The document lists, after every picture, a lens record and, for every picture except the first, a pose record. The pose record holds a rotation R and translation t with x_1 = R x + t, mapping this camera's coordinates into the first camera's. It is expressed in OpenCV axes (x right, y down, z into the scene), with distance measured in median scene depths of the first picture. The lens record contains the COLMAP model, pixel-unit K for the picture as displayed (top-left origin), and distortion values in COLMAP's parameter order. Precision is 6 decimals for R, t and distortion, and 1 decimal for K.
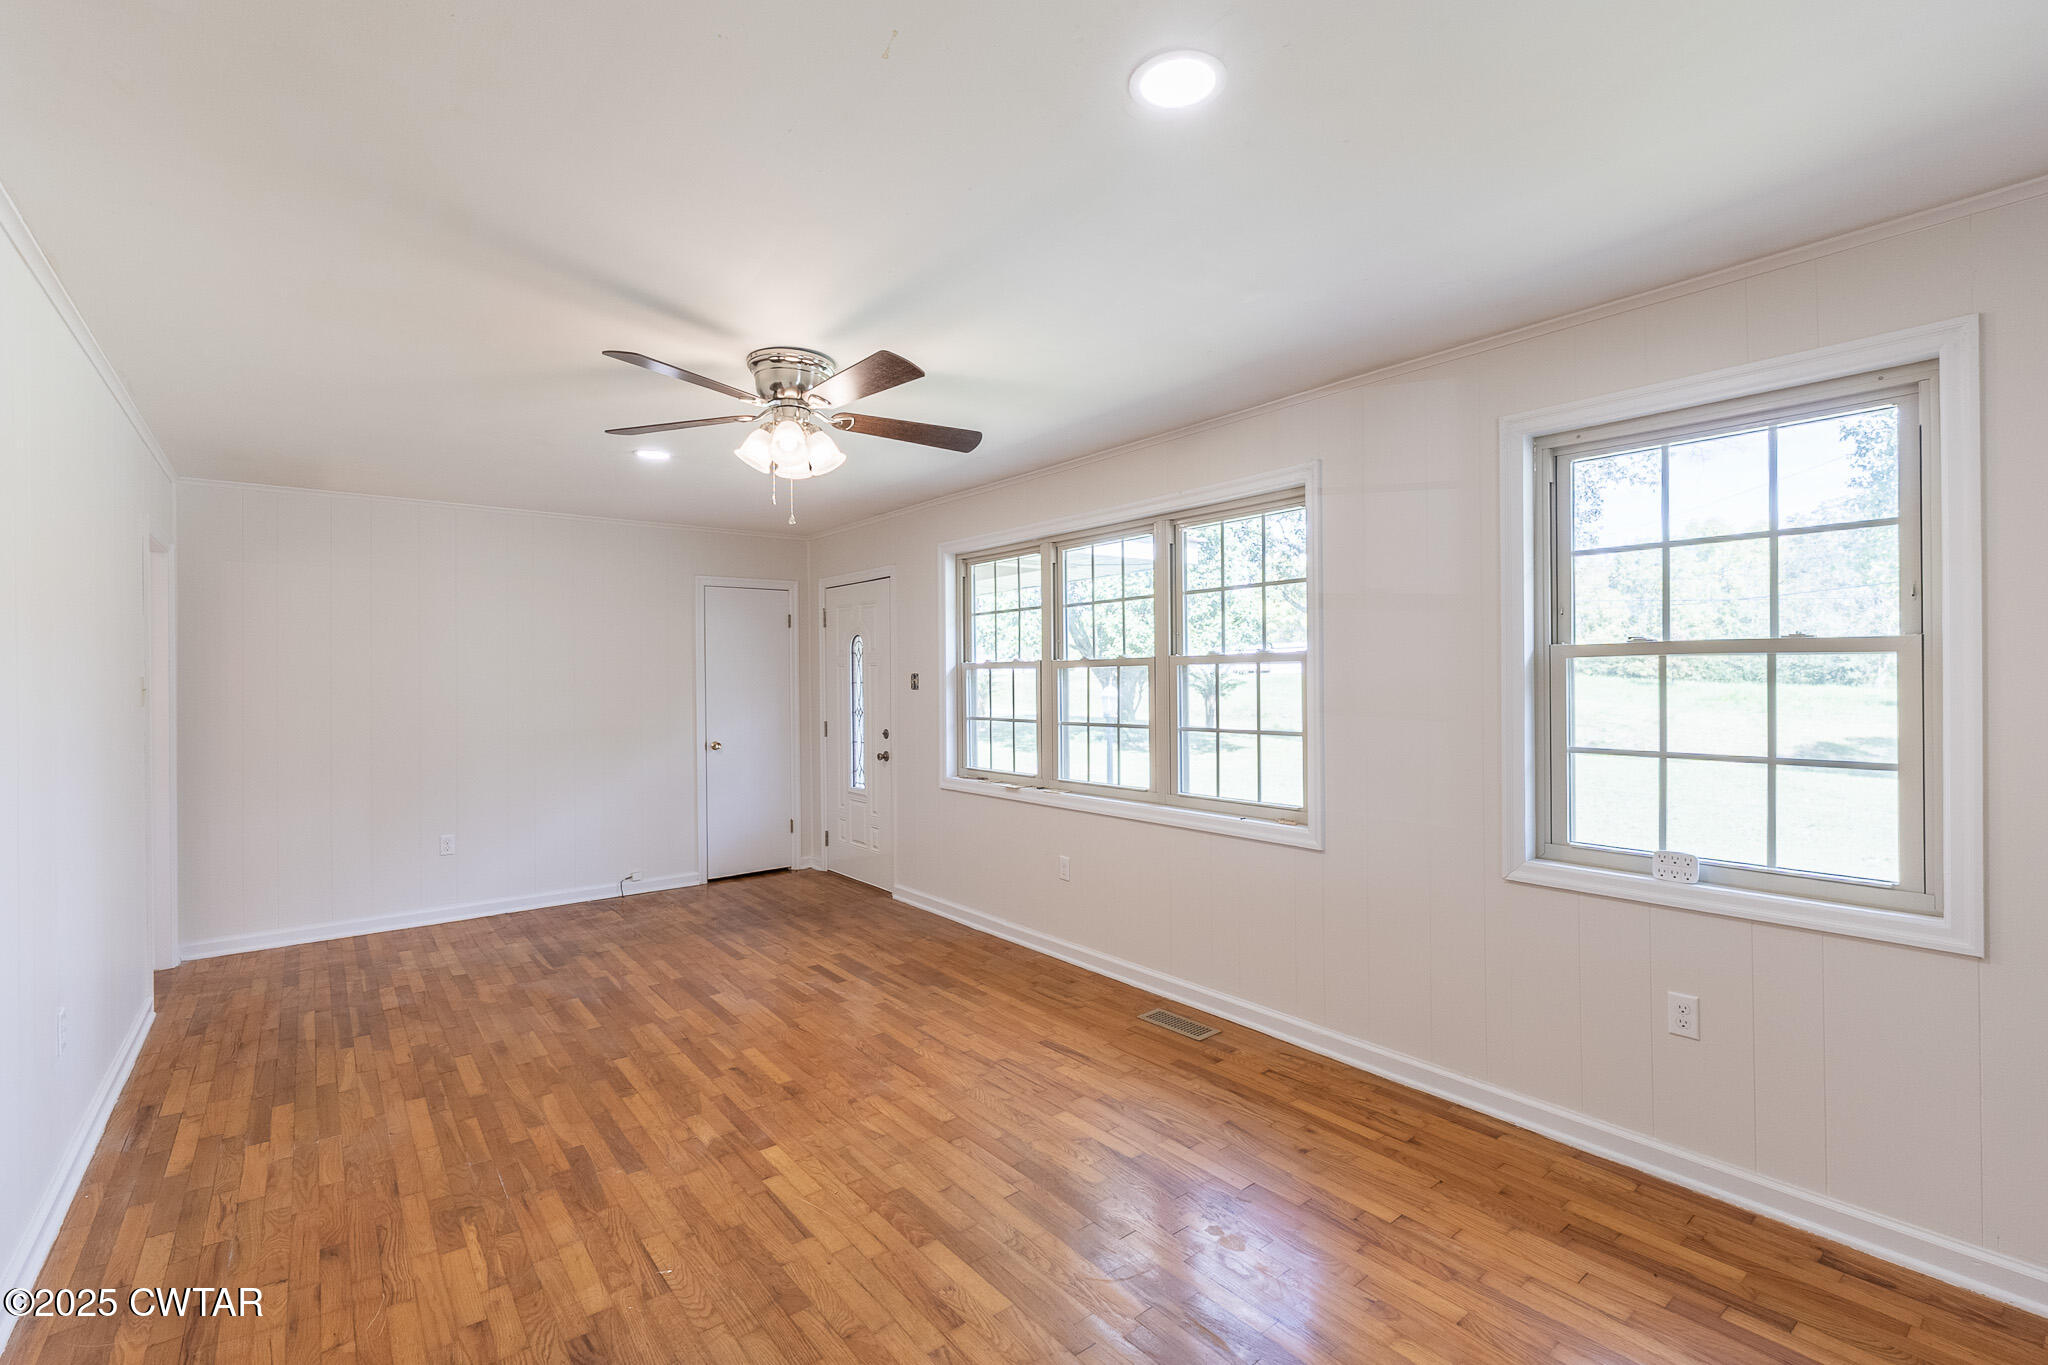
lens RADIAL K [[901.0, 0, 1023.1], [0, 901.0, 671.1], [0, 0, 1]] dist [-0.000748, 0.000157]
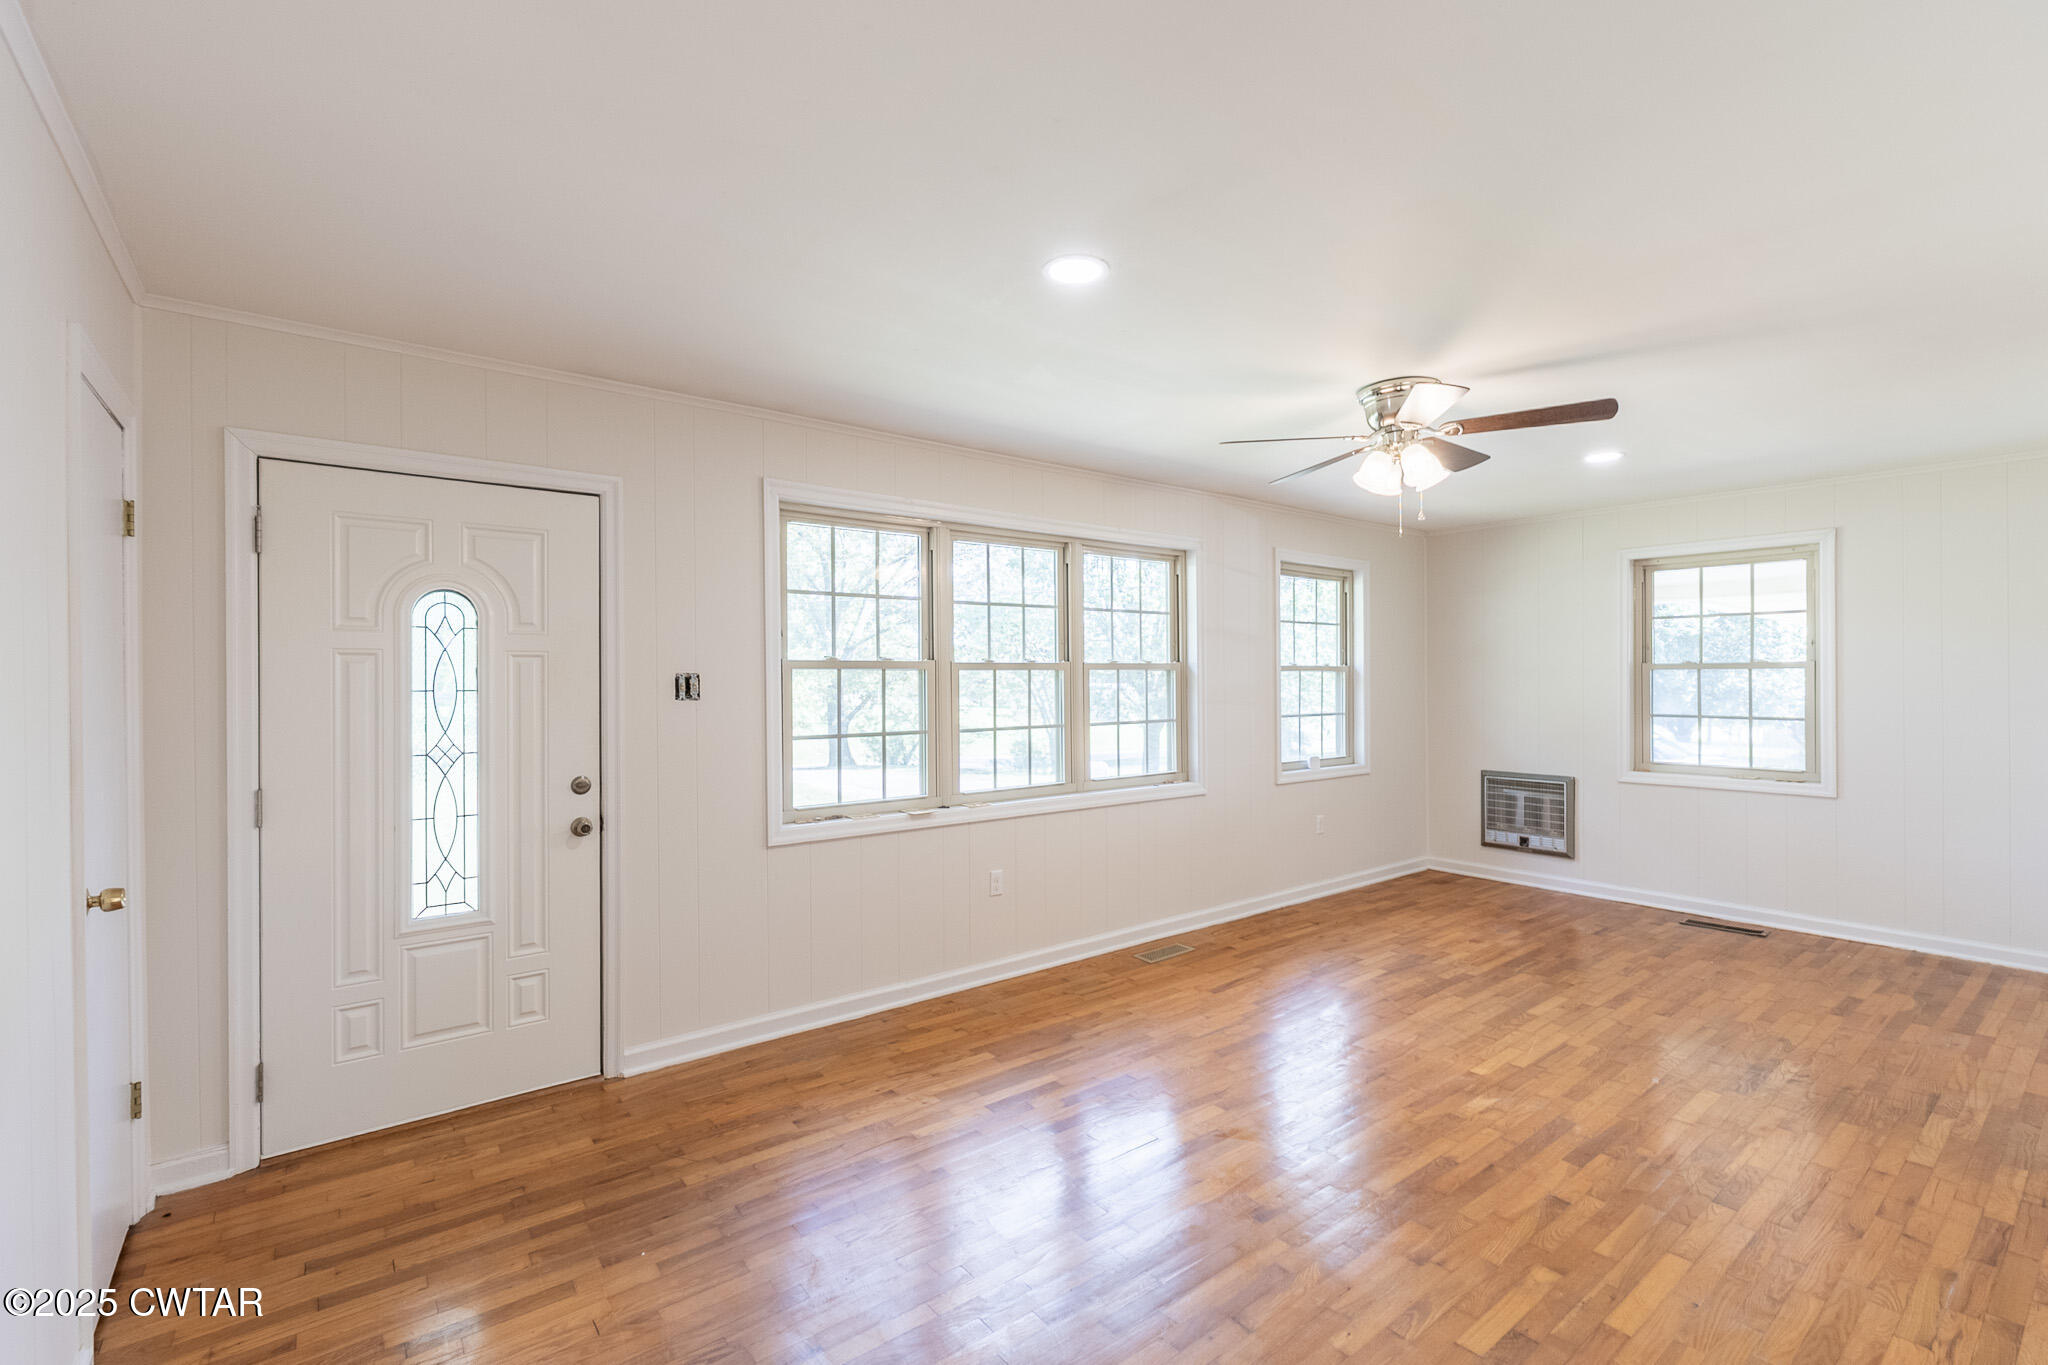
lens RADIAL K [[906.0, 0, 1026.2], [0, 906.0, 689.4], [0, 0, 1]] dist [-0.004122, -0.000032]
pose [[0.010011, -0.004393, 0.999940, -1.120033], [-0.002812, 0.999986, 0.004421, 0.016238], [-0.999946, -0.002856, 0.009998, 1.201394]]
